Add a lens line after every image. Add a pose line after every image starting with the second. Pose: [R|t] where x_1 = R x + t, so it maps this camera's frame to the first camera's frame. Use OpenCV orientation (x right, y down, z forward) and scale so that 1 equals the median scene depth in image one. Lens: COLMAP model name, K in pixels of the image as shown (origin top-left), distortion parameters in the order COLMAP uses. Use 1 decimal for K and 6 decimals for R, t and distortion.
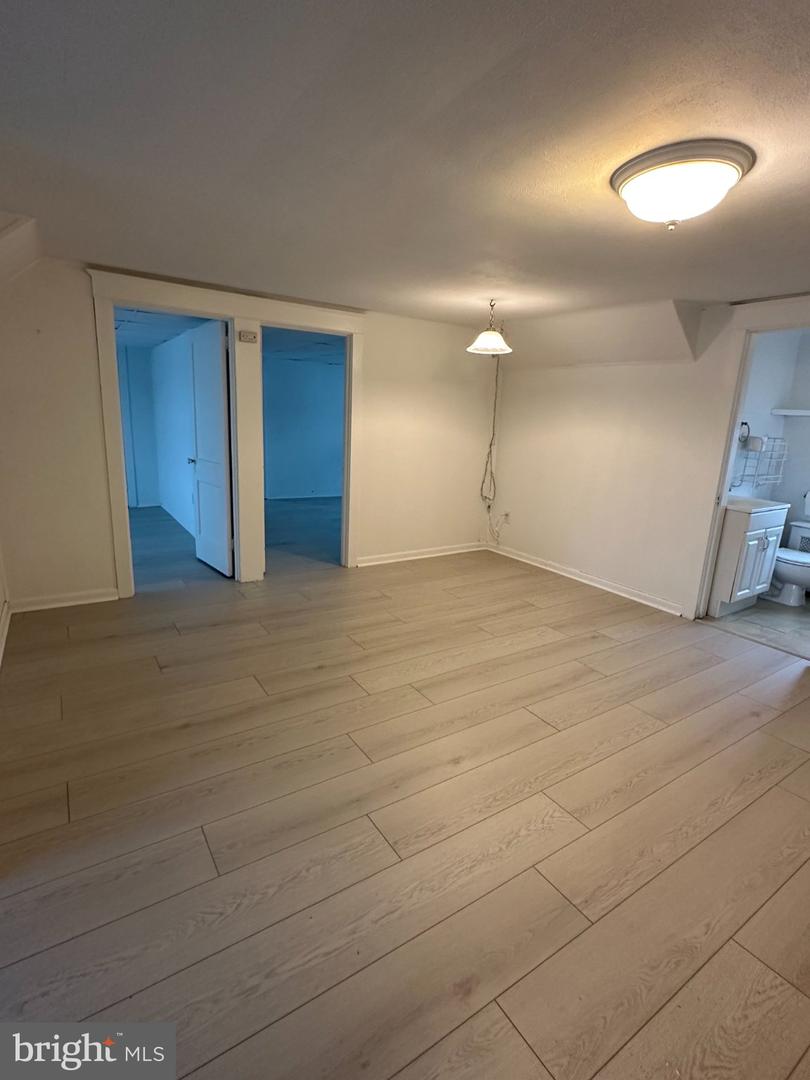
lens RADIAL K [[532.3, 0, 402.4], [0, 532.3, 538.3], [0, 0, 1]] dist [0.000731, 0.000482]
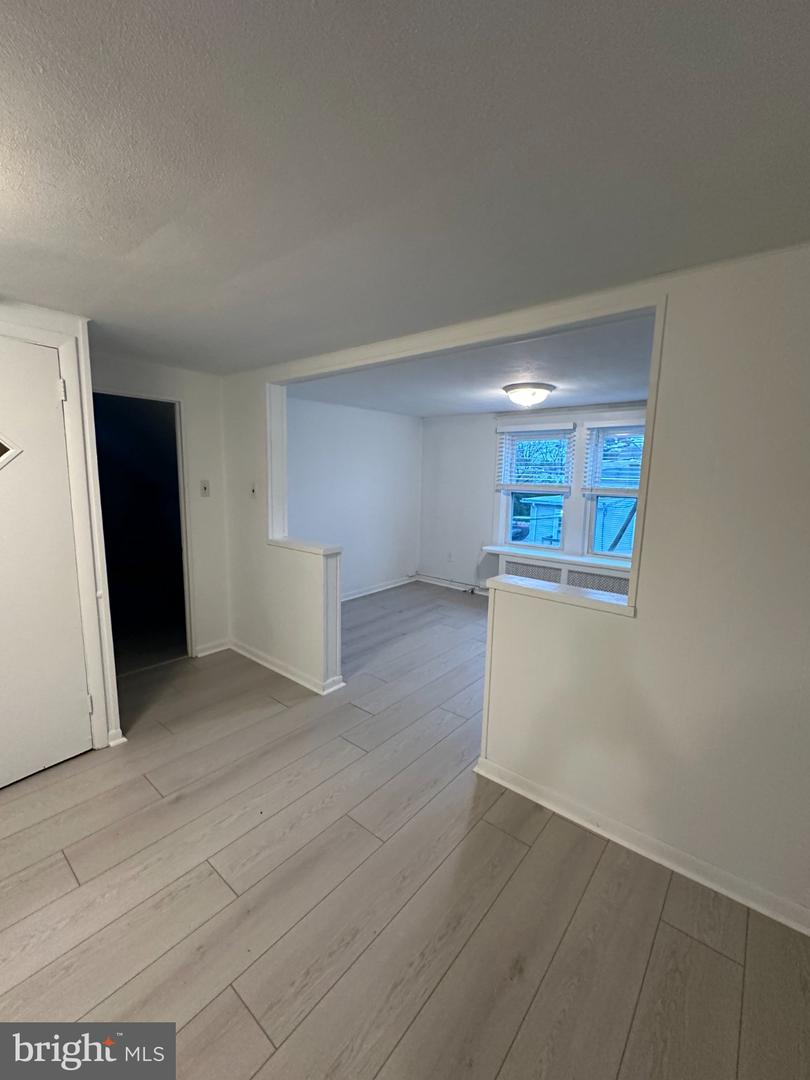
lens RADIAL K [[442.3, 0, 403.6], [0, 442.3, 540.4], [0, 0, 1]] dist [-0.002015, 0.000536]
pose [[-0.953202, -0.021948, -0.301535, -0.074186], [-0.132198, 0.927220, 0.350410, -0.324361], [0.271899, 0.373874, -0.886730, 1.177211]]
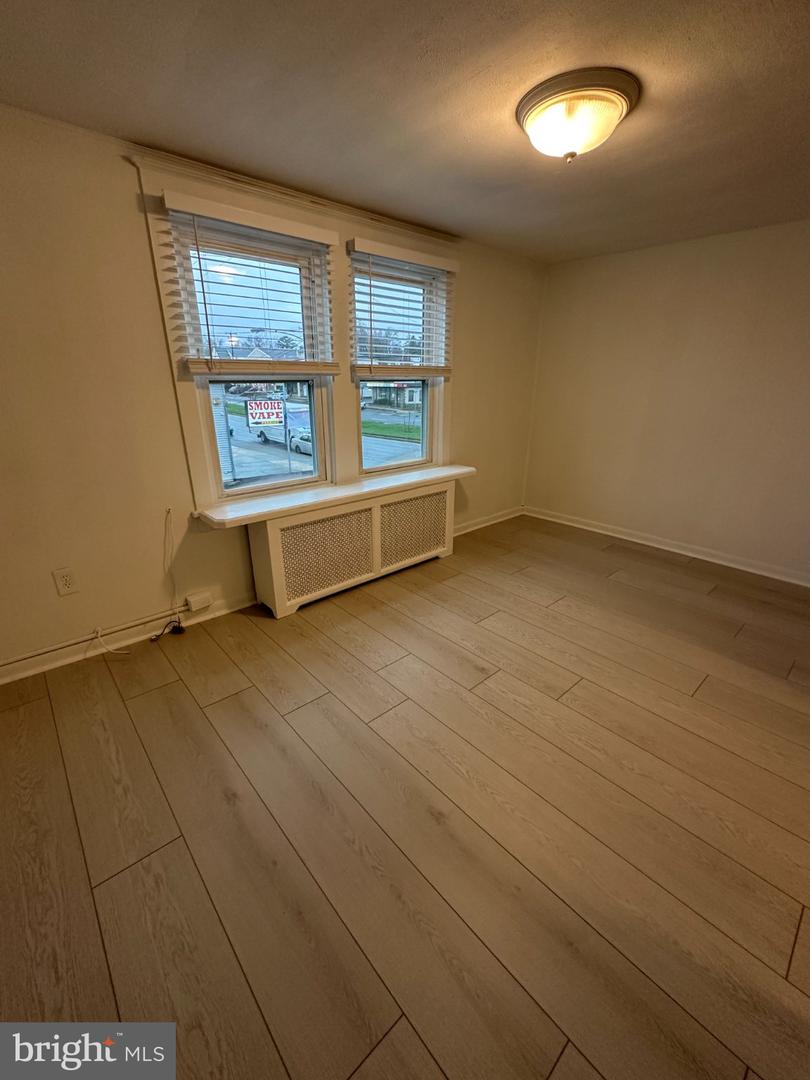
lens RADIAL K [[447.3, 0, 405.5], [0, 447.3, 537.2], [0, 0, 1]] dist [0.000618, 0.000203]
pose [[0.153174, 0.285674, -0.946006, -0.153835], [-0.224580, 0.942317, 0.248197, 0.121111], [0.962342, 0.174437, 0.208495, -0.392366]]
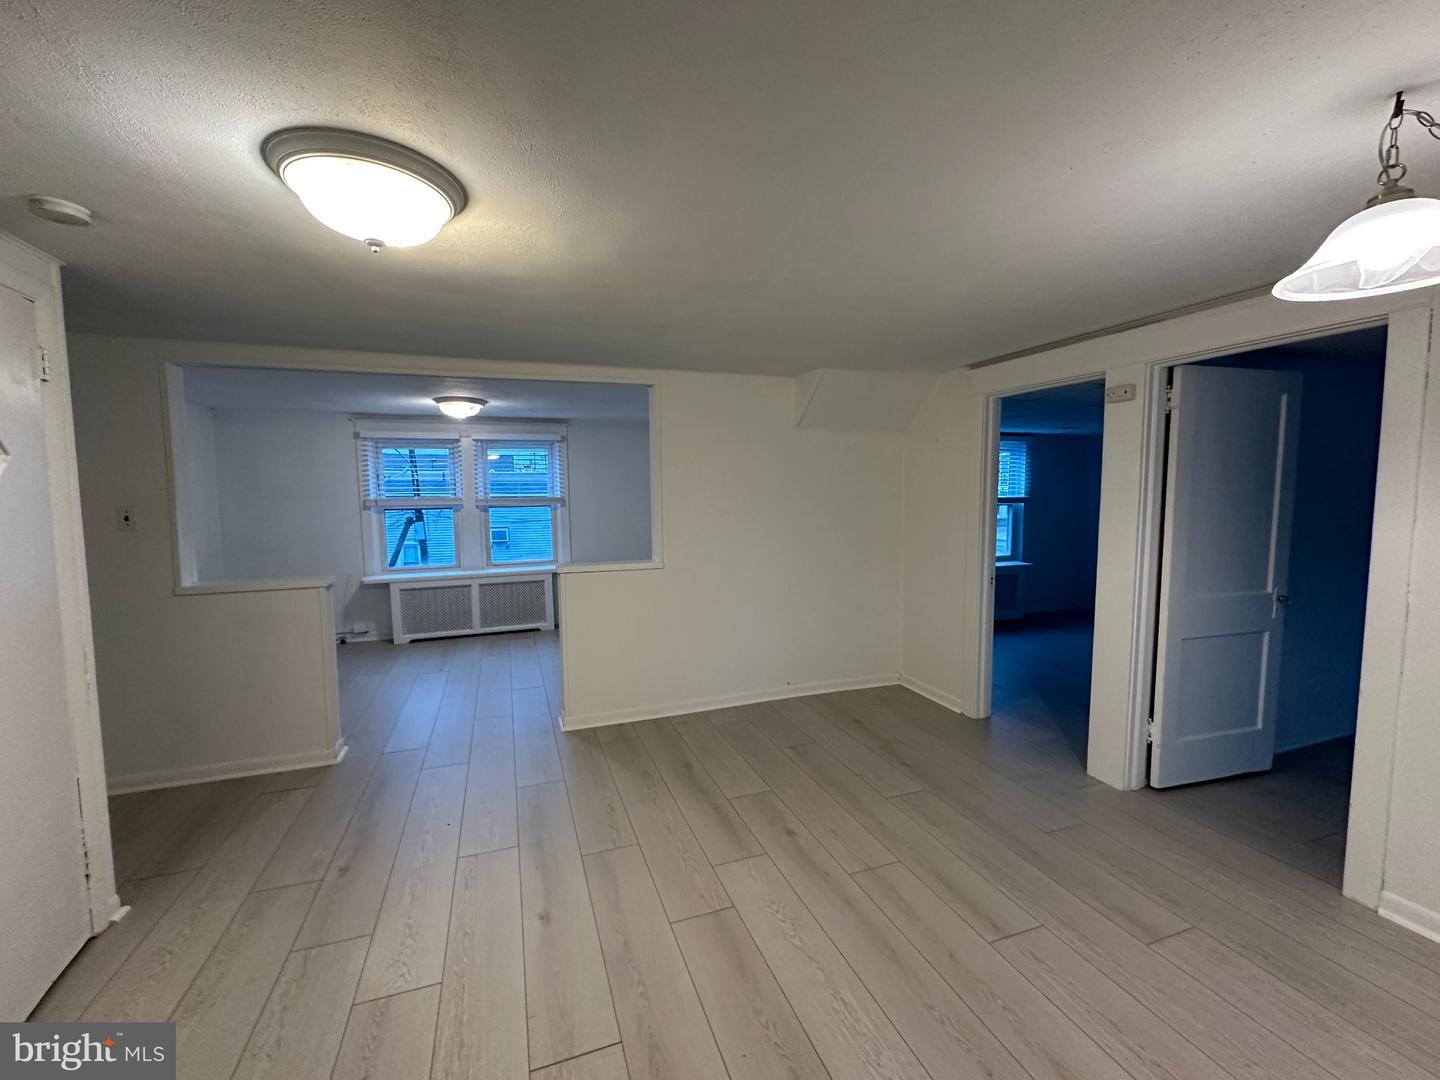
lens RADIAL K [[589.7, 0, 715.9], [0, 589.7, 538.4], [0, 0, 1]] dist [-0.002015, 0.000536]
pose [[-0.229754, 0.033827, -0.972661, 0.795193], [-0.225589, 0.970327, 0.087033, -0.254697], [0.946743, 0.239418, -0.215305, 1.144073]]
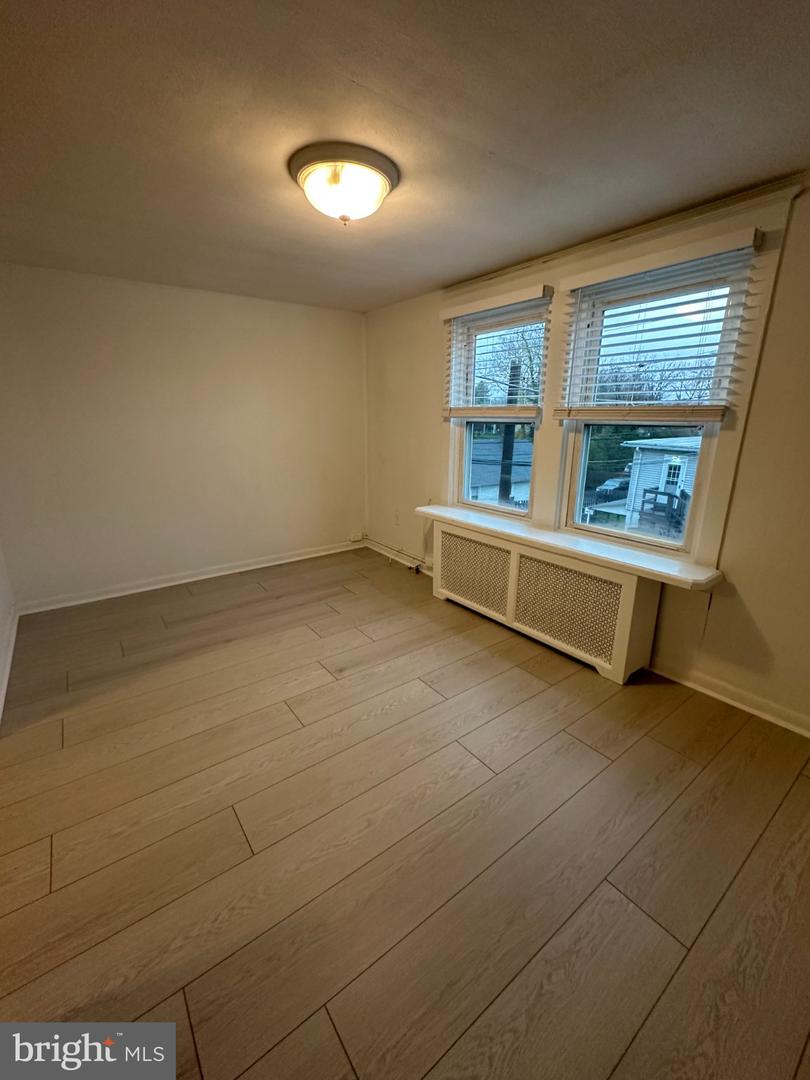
lens RADIAL K [[447.3, 0, 405.5], [0, 447.3, 537.2], [0, 0, 1]] dist [0.000618, 0.000203]
pose [[-0.996118, -0.036228, -0.080224, -0.922608], [-0.070255, 0.876303, 0.476610, -0.188481], [0.053034, 0.480396, -0.875447, 0.693358]]
